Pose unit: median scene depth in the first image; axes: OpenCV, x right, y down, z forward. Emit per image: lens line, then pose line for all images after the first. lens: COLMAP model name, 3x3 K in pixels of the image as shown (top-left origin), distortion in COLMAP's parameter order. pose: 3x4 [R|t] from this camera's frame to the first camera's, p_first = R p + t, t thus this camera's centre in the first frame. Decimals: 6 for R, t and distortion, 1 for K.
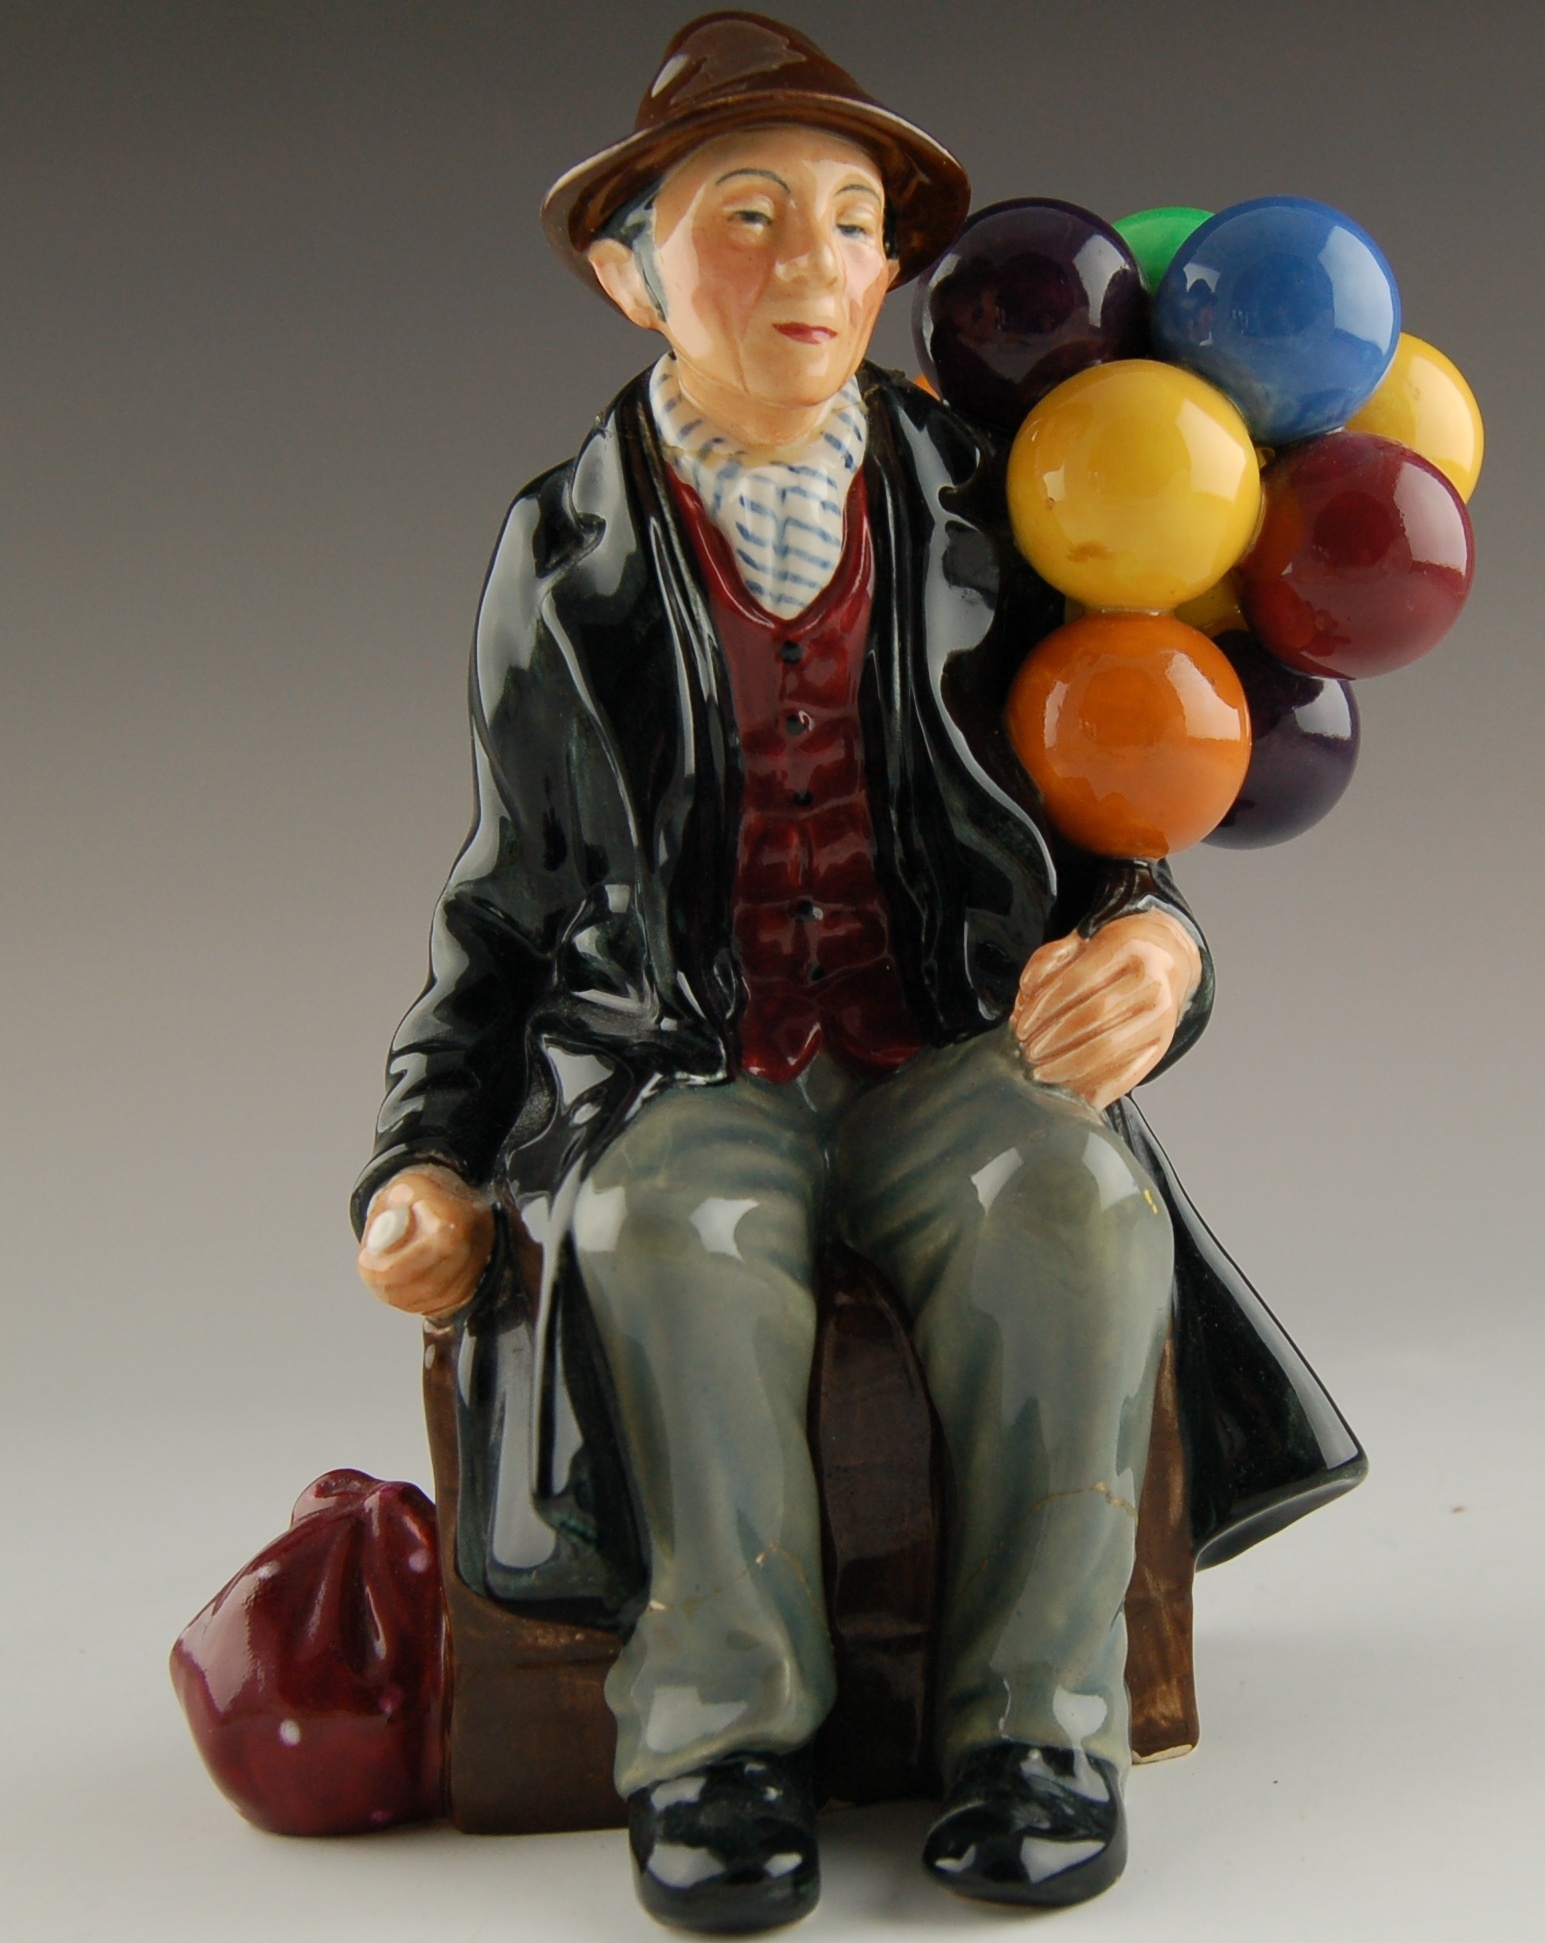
lens RADIAL K [[3617.3, 0, 774.7], [0, 3617.3, 970.1], [0, 0, 1]] dist [-0.100487, 0.000000]
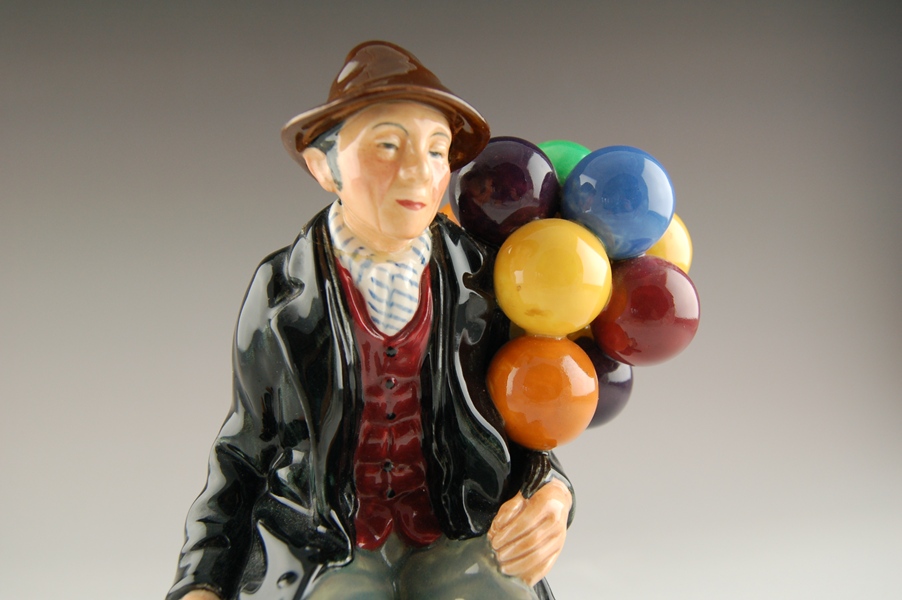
lens RADIAL K [[1046.9, 0, 448.2], [0, 1046.9, 300.9], [0, 0, 1]] dist [-0.091830, 0.000000]
pose [[0.989799, 0.052014, 0.132640, -0.043896], [-0.053211, 0.998568, 0.005498, -0.121094], [-0.132164, -0.012500, 0.991149, 0.395477]]
